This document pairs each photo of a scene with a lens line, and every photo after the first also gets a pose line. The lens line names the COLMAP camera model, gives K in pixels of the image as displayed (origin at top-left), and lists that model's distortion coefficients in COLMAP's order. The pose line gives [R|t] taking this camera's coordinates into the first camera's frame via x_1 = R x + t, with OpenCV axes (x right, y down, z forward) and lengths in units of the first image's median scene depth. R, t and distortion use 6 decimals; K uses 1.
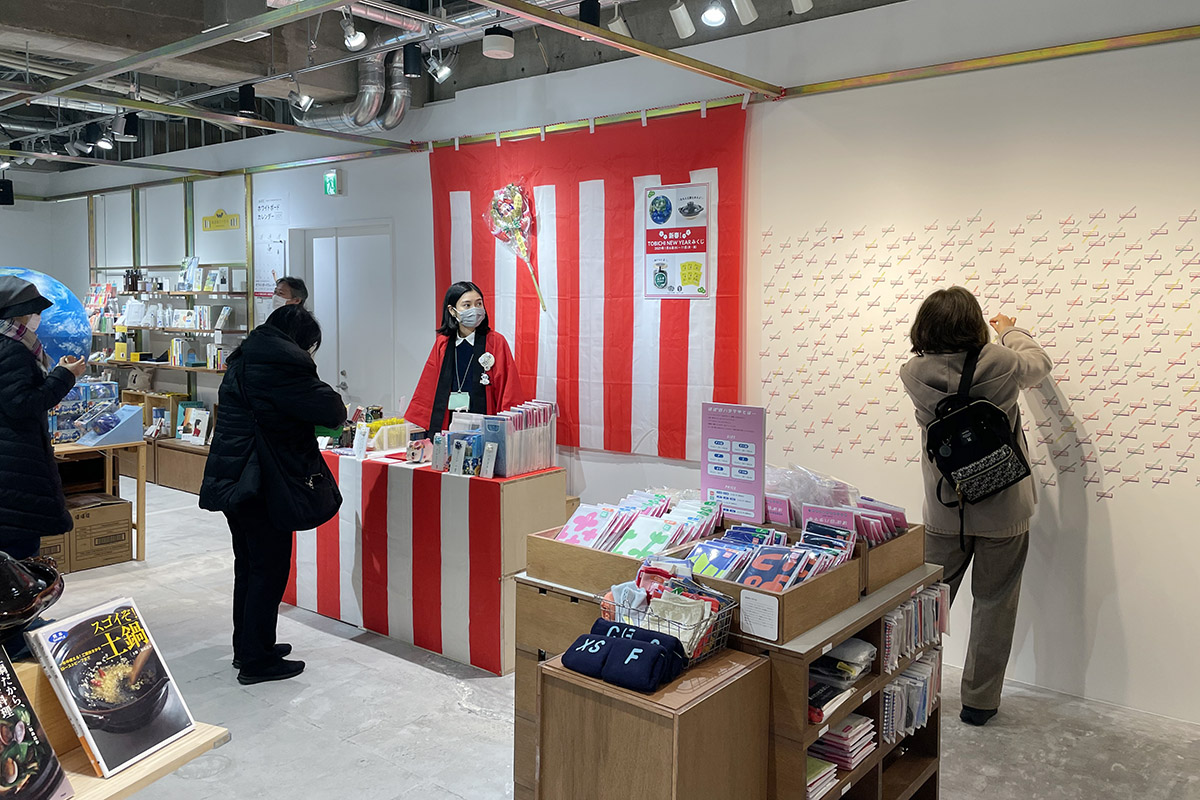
lens RADIAL K [[954.6, 0, 600.3], [0, 954.6, 399.7], [0, 0, 1]] dist [0.013721, 0.003192]
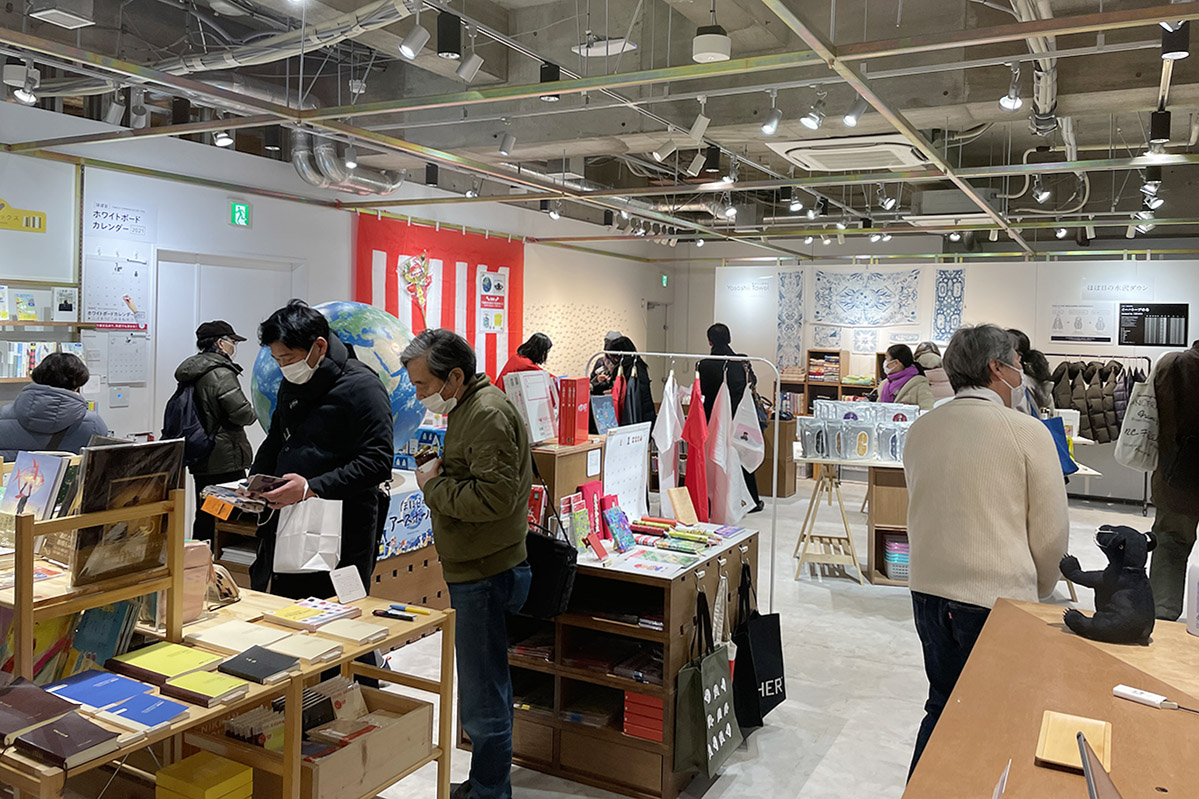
lens RADIAL K [[953.8, 0, 600.7], [0, 953.8, 400.5], [0, 0, 1]] dist [0.013721, 0.003192]
pose [[-0.176216, -0.078648, 0.981205, -1.780388], [0.084854, 0.991879, 0.094742, -0.132774], [-0.980687, 0.099954, -0.168111, 1.110699]]
